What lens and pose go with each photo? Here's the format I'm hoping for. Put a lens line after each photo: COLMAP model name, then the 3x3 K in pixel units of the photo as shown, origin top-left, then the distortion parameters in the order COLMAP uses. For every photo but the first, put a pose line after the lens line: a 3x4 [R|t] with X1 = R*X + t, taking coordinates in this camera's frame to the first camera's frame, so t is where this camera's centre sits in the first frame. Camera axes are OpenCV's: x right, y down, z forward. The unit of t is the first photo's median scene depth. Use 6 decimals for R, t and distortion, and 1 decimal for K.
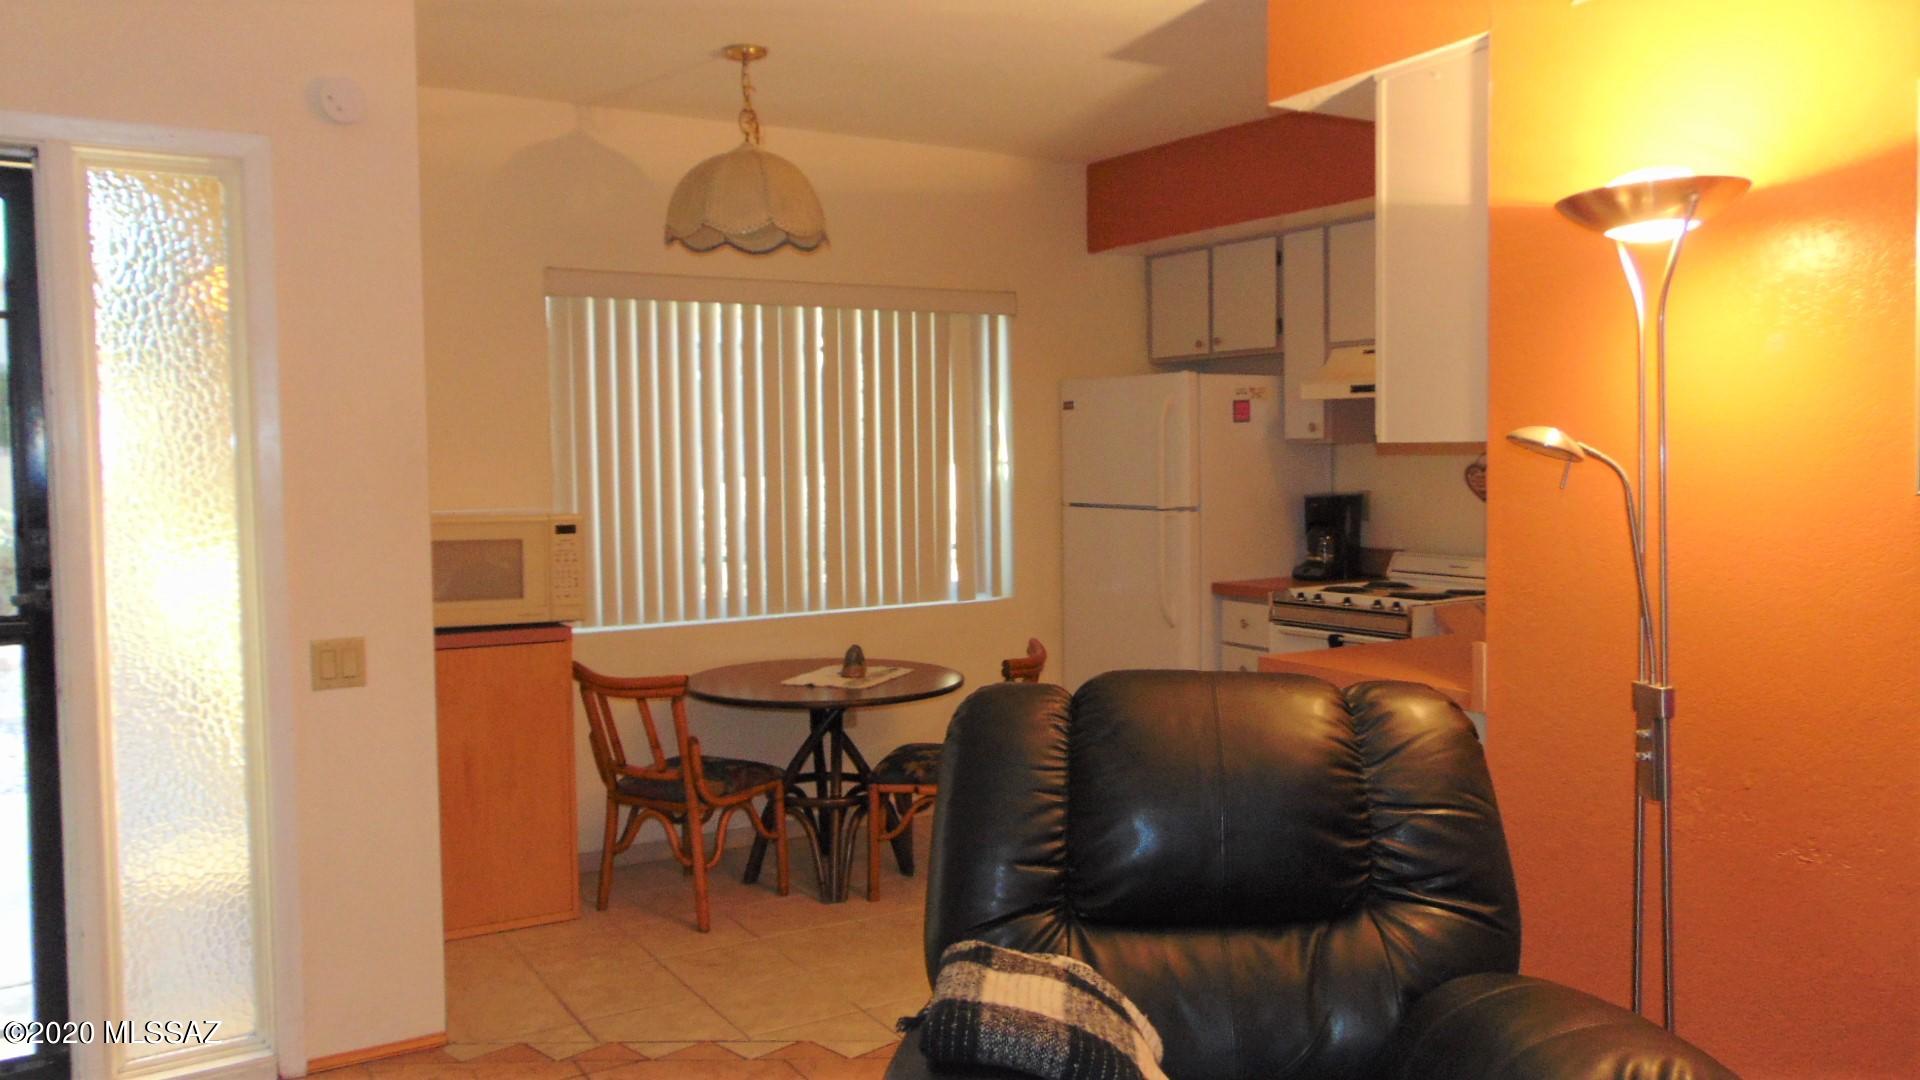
lens RADIAL K [[1438.6, 0, 961.3], [0, 1438.6, 513.6], [0, 0, 1]] dist [-0.058169, 0.115654]
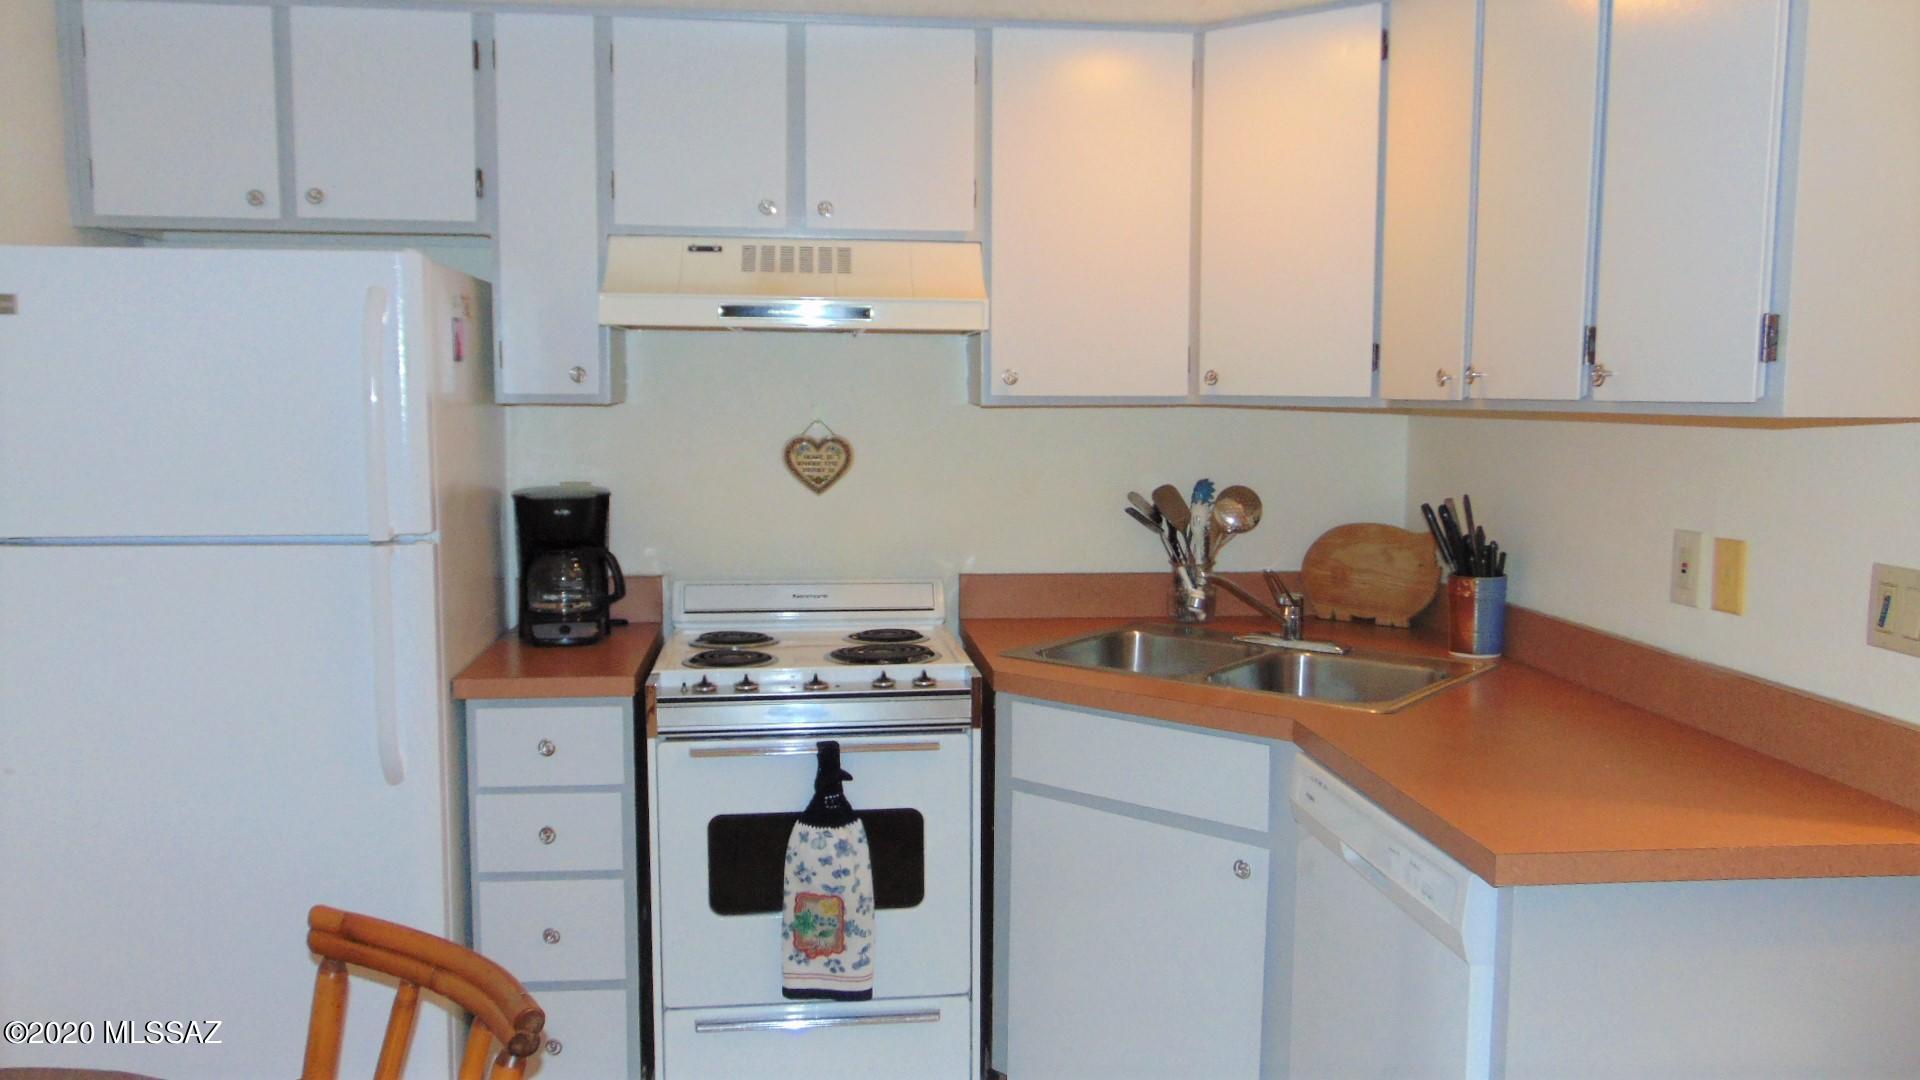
lens RADIAL K [[1438.6, 0, 961.3], [0, 1438.6, 513.6], [0, 0, 1]] dist [-0.058169, 0.115654]
pose [[0.430935, -0.063404, 0.900153, -0.196121], [0.030358, 0.997982, 0.055761, -0.033101], [-0.901872, 0.003297, 0.431991, 0.628709]]
